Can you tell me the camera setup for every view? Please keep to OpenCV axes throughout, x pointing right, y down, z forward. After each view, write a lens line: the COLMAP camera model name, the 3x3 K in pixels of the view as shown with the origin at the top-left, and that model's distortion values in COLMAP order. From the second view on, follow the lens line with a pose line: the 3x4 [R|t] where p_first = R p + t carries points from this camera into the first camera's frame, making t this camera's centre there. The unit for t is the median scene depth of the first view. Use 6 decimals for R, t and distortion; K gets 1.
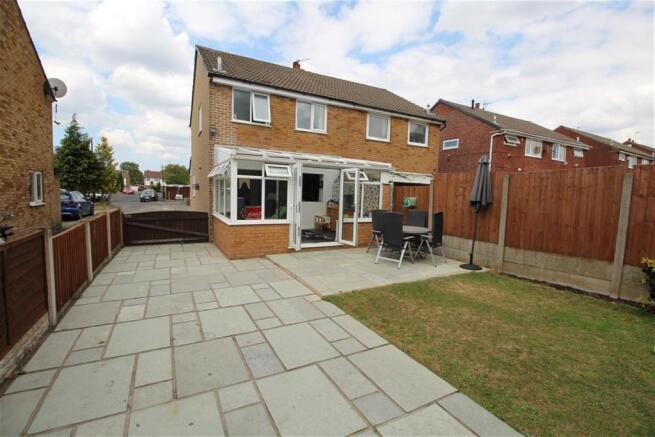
lens RADIAL K [[298.9, 0, 329.3], [0, 298.9, 216.1], [0, 0, 1]] dist [0.001430, -0.015115]
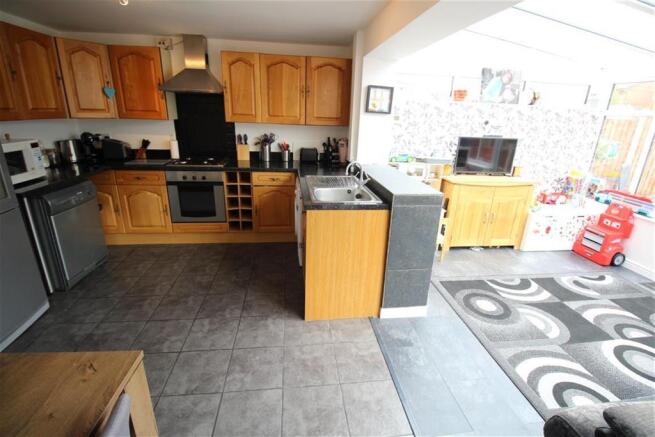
lens RADIAL K [[298.9, 0, 329.3], [0, 298.9, 216.1], [0, 0, 1]] dist [0.001430, -0.015115]
pose [[0.362087, -0.315347, 0.877183, -0.292878], [0.050770, 0.946312, 0.319242, -0.090213], [-0.930761, -0.071059, 0.358658, 0.884746]]
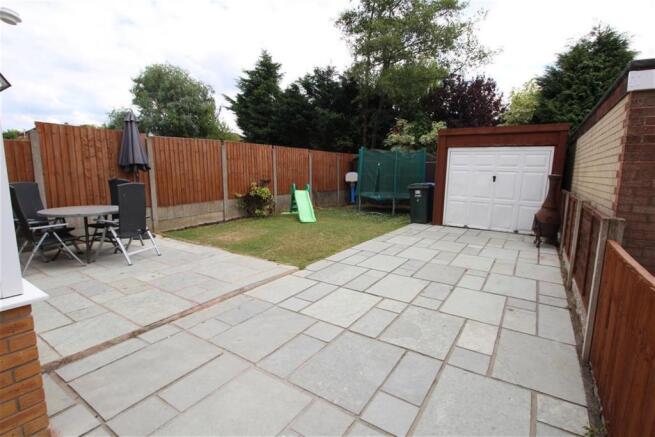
lens RADIAL K [[318.2, 0, 327.5], [0, 318.2, 218.5], [0, 0, 1]] dist [0.002317, -0.013752]
pose [[-0.470795, -0.169474, 0.865812, -0.347998], [0.042731, 0.975844, 0.214247, -0.038601], [-0.881207, 0.137863, -0.452181, 0.512306]]
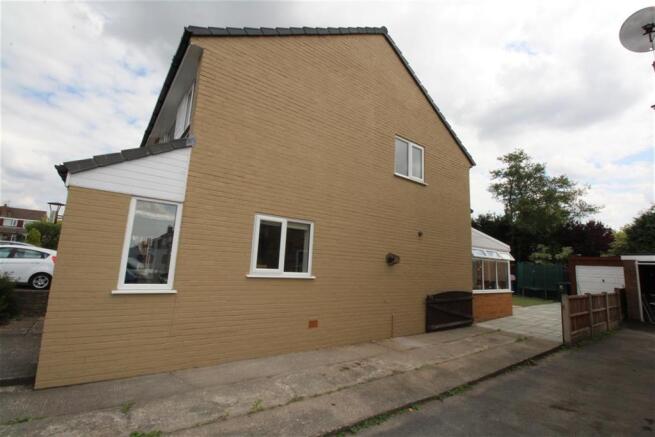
lens RADIAL K [[298.9, 0, 329.3], [0, 298.9, 216.1], [0, 0, 1]] dist [0.001430, -0.015115]
pose [[-0.150448, 0.120944, 0.981192, -1.047661], [0.025343, 0.992634, -0.118468, -0.122145], [-0.988293, 0.007043, -0.152405, 1.277014]]
